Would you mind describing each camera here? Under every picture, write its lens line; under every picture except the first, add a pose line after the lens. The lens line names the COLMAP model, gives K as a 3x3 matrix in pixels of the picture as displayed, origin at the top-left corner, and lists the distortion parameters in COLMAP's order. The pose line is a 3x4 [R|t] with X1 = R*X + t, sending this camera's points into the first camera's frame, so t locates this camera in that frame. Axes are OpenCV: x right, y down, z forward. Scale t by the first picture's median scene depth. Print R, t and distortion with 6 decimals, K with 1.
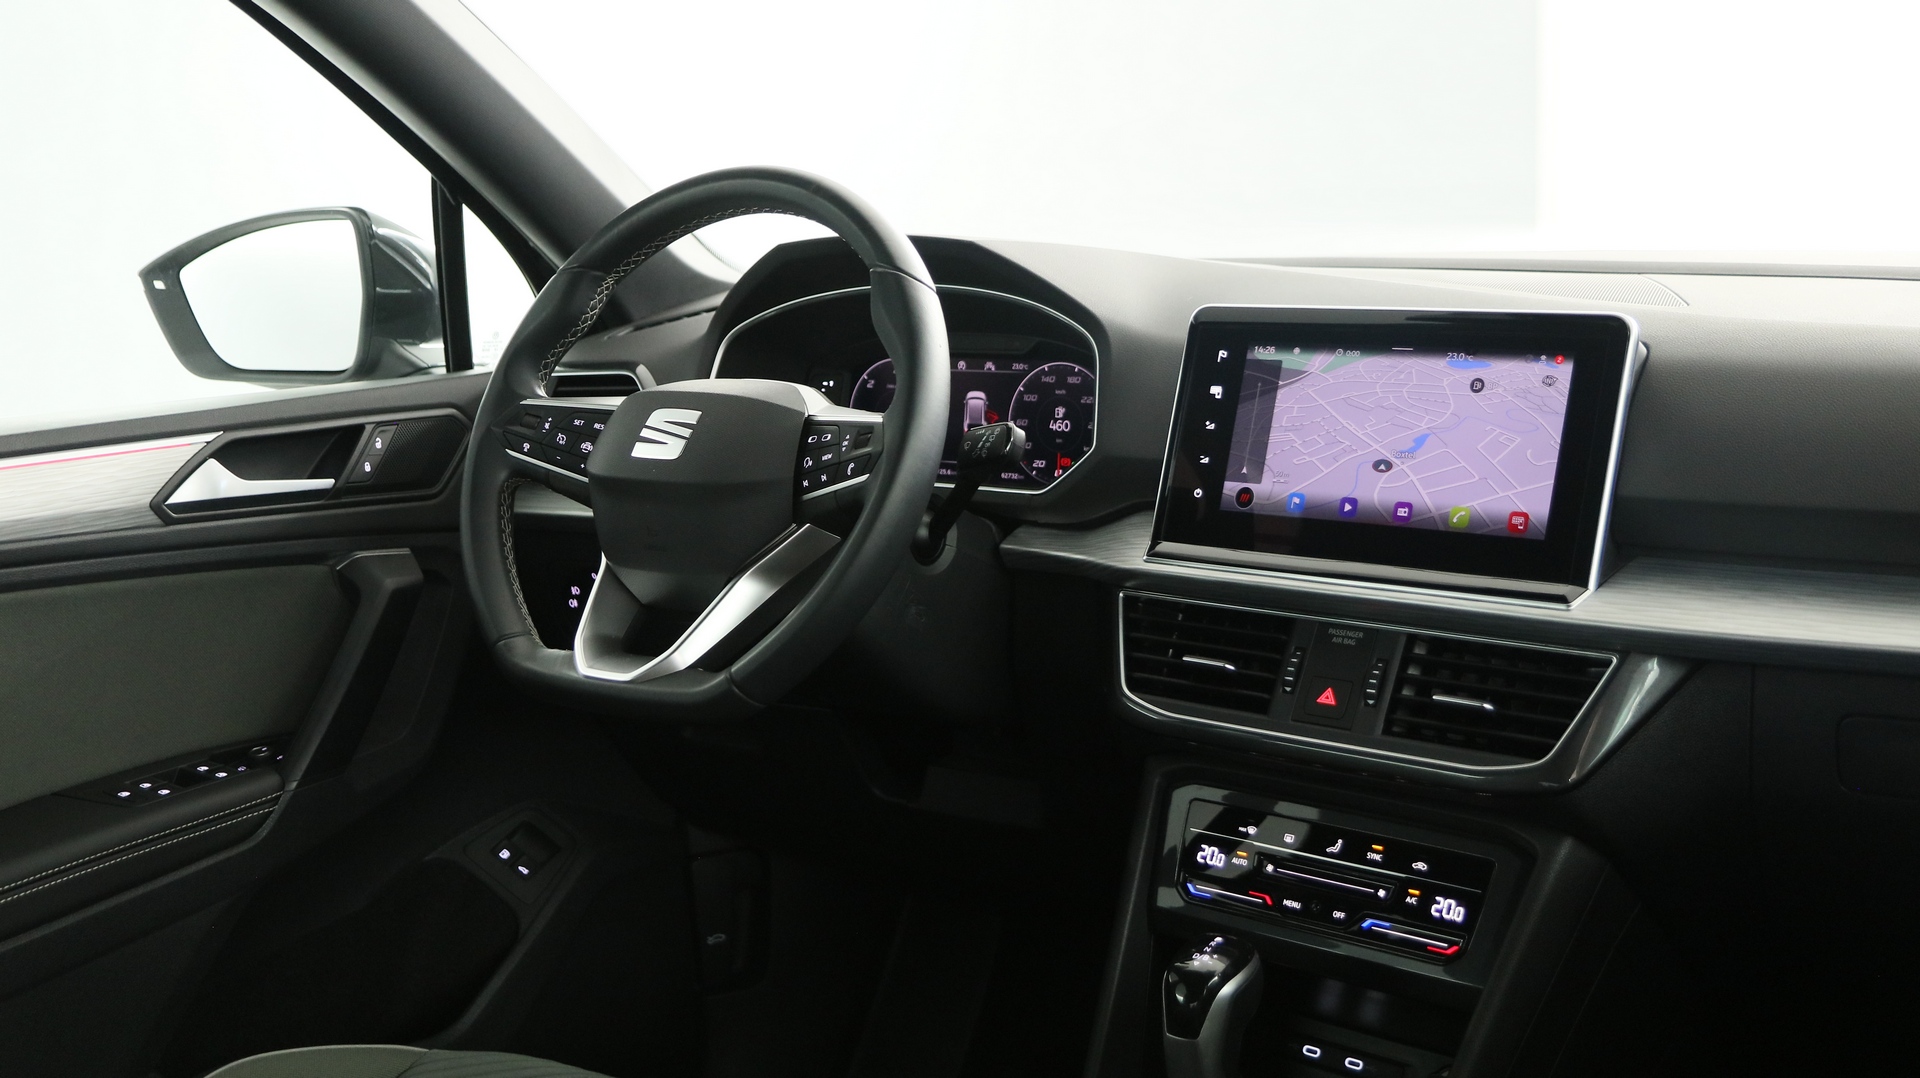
lens RADIAL K [[2128.8, 0, 972.8], [0, 2128.8, 553.0], [0, 0, 1]] dist [0.014423, 0.000000]
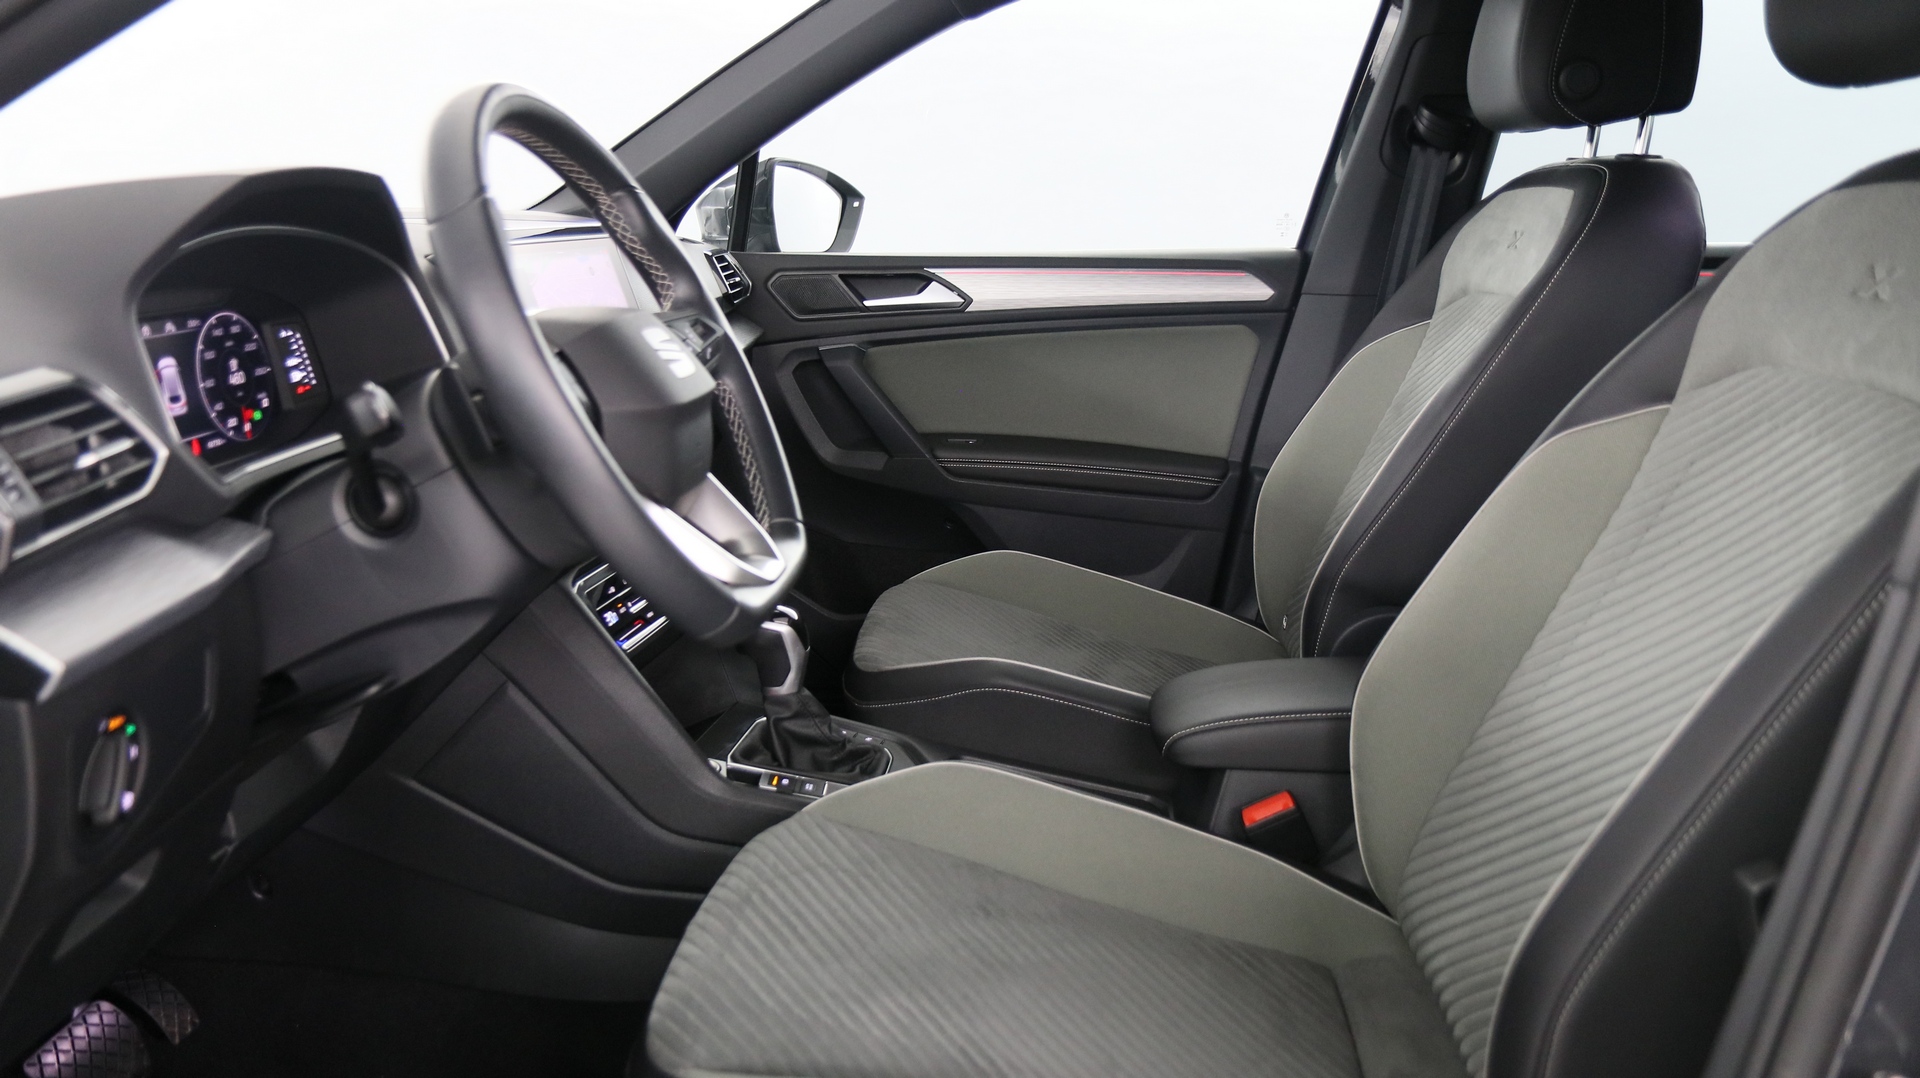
lens RADIAL K [[1458.4, 0, 958.1], [0, 1458.4, 541.7], [0, 0, 1]] dist [-0.011504, 0.008273]
pose [[-0.508772, -0.173983, 0.843138, -0.766640], [0.164652, 0.941623, 0.293661, -0.143559], [-0.845009, 0.288231, -0.450425, 1.152633]]
